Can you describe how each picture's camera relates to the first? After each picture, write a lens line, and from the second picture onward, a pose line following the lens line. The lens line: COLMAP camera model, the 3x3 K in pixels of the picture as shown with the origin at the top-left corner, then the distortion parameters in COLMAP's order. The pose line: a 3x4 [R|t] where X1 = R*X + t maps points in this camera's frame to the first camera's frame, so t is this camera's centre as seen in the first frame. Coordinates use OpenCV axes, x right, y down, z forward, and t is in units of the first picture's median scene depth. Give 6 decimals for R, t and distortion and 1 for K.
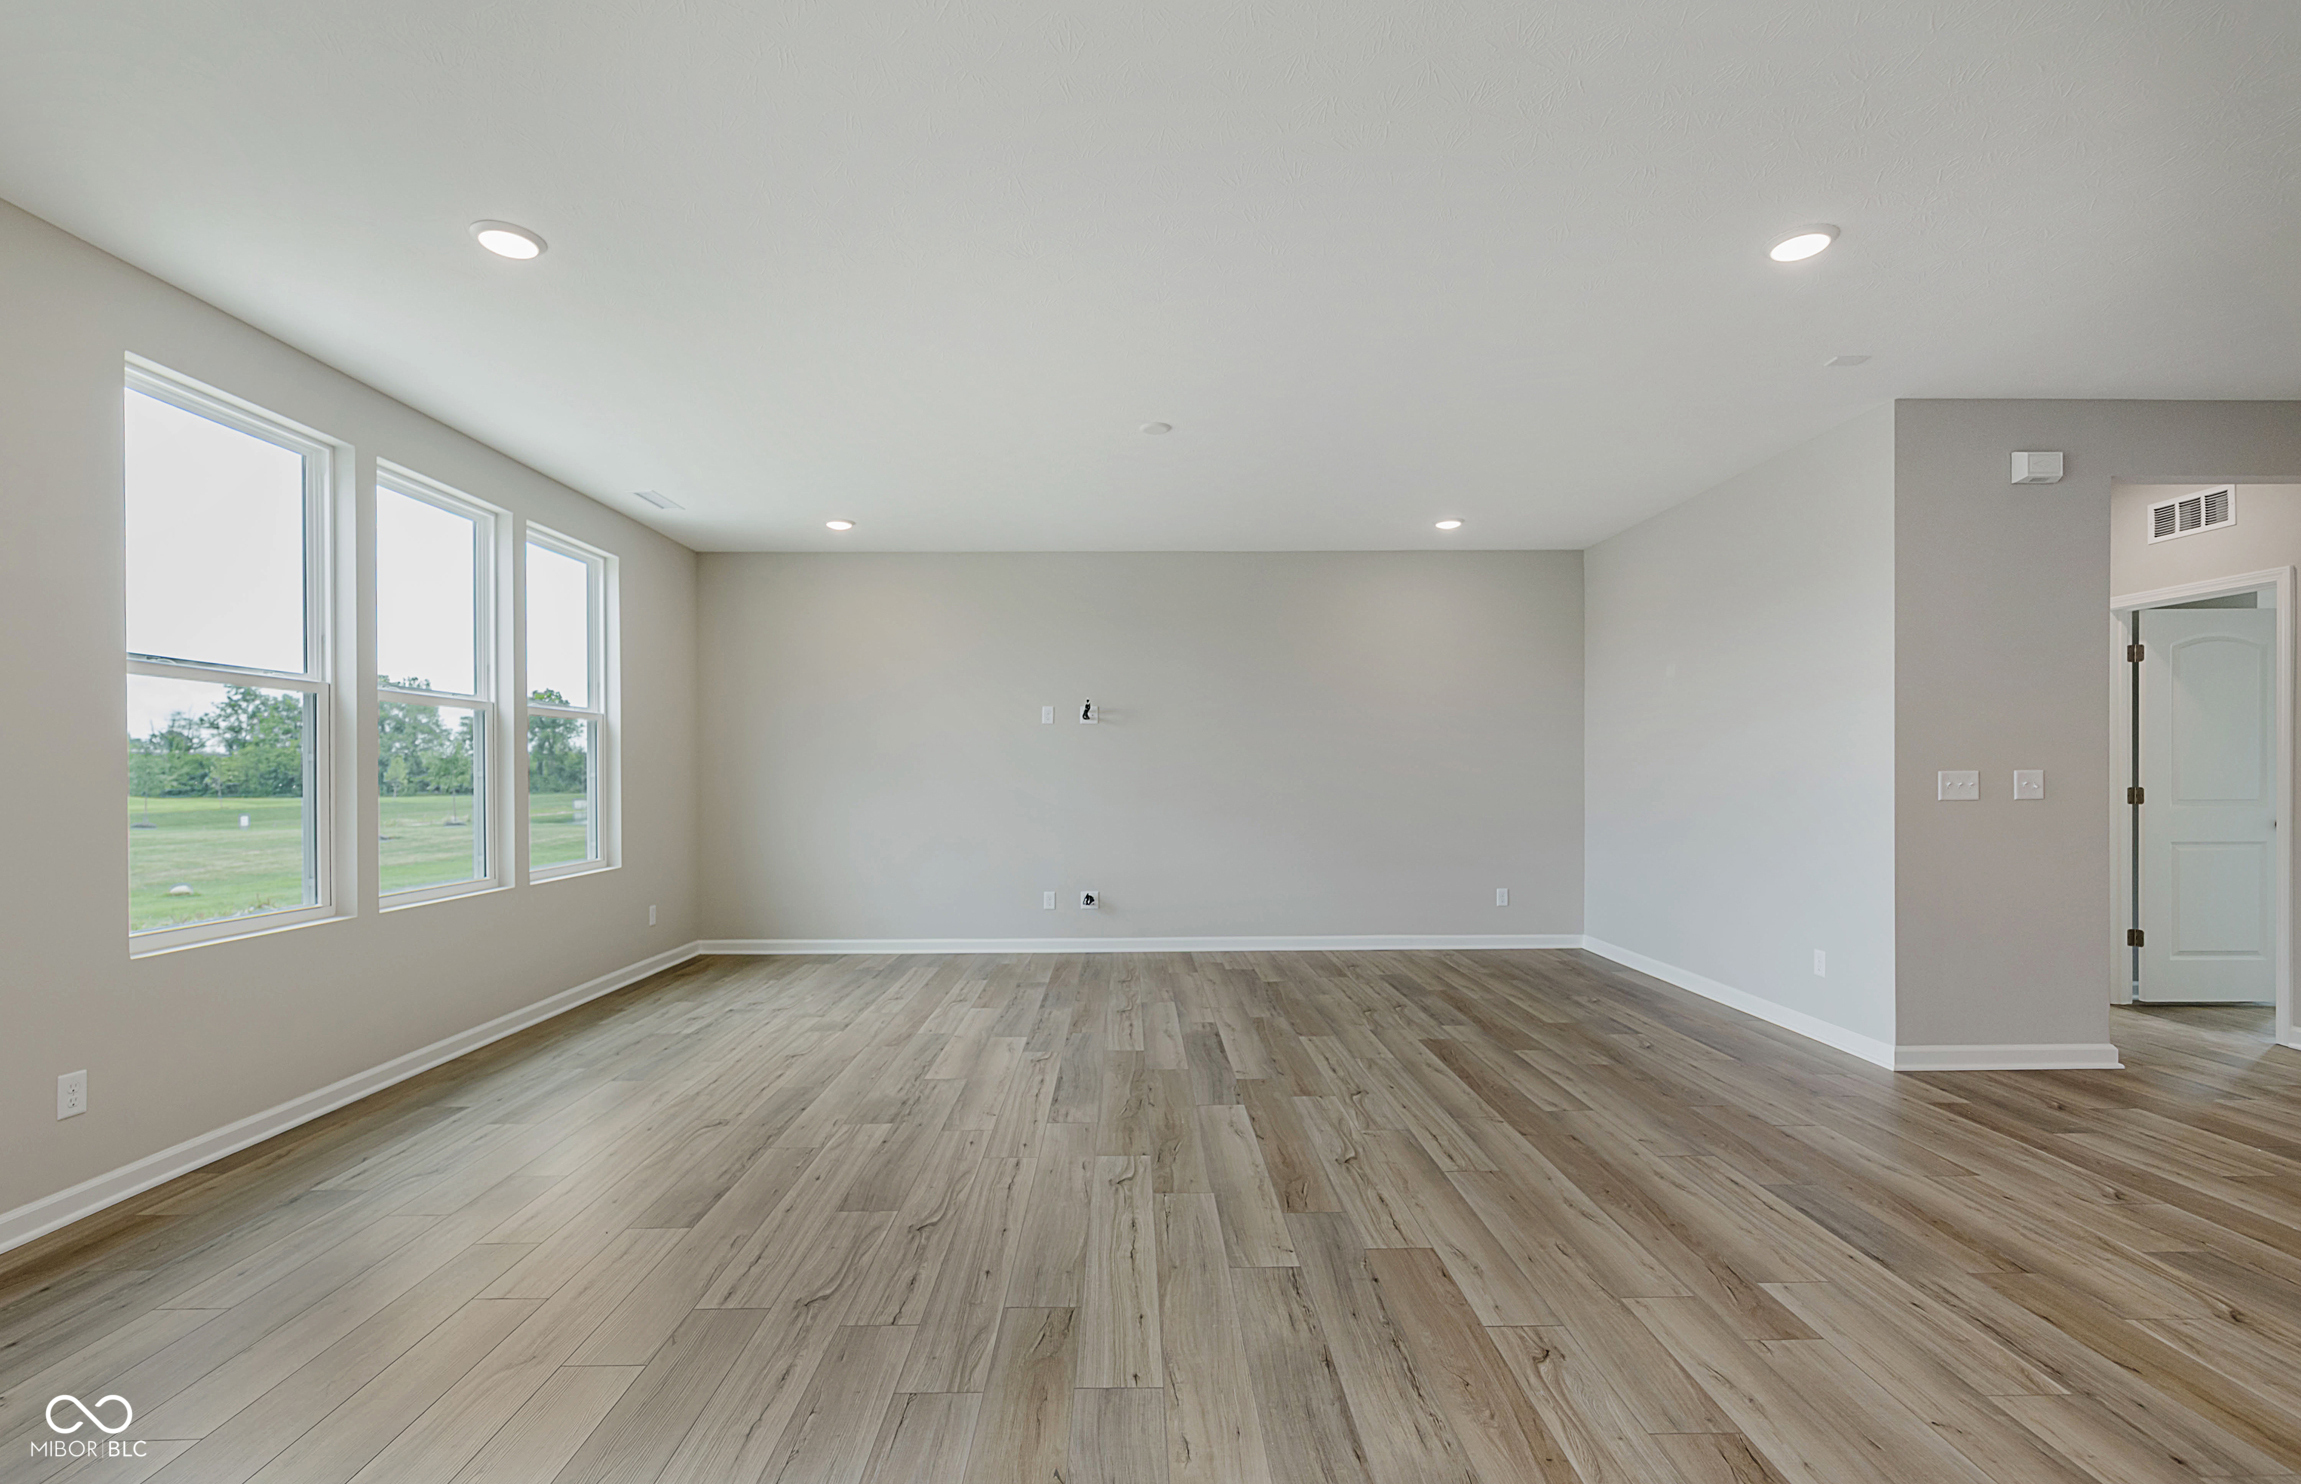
lens RADIAL K [[1000.2, 0, 1150.5], [0, 1000.2, 742.0], [0, 0, 1]] dist [-0.001882, -0.000249]
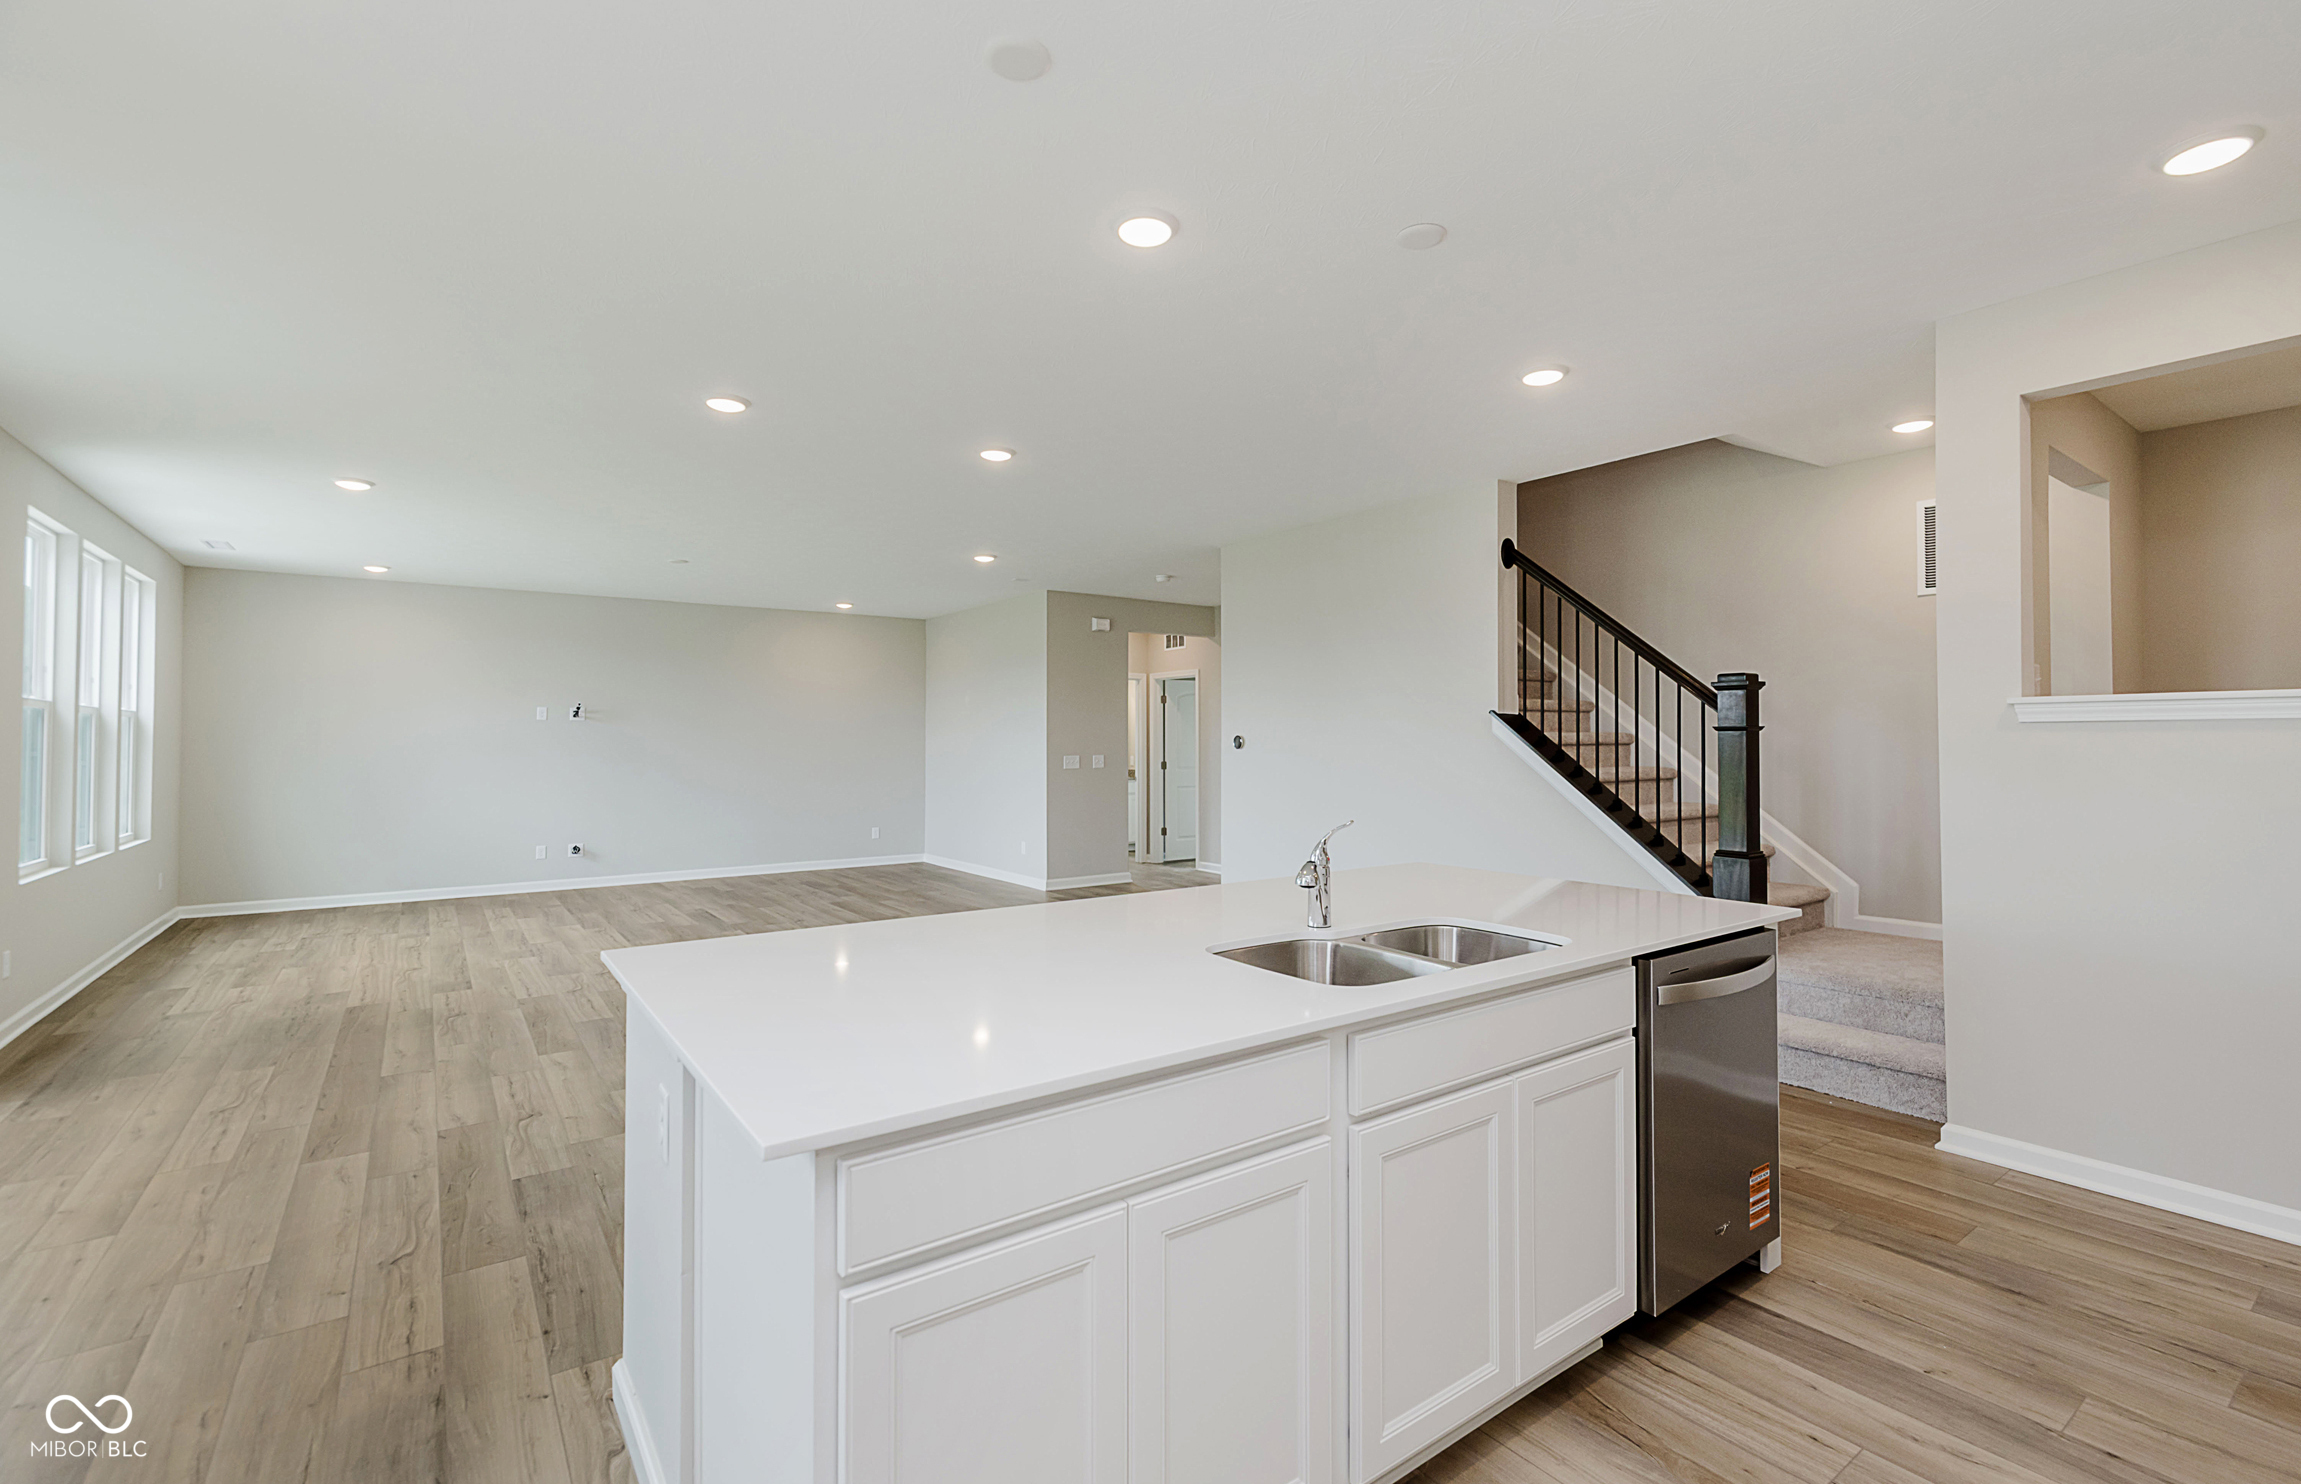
lens RADIAL K [[1000.2, 0, 1150.5], [0, 1000.2, 742.0], [0, 0, 1]] dist [-0.001882, -0.000249]
pose [[0.827725, 0.001127, 0.561133, -0.240094], [-0.016619, 0.999609, 0.022507, -0.043564], [-0.560888, -0.027954, 0.827420, -0.747560]]
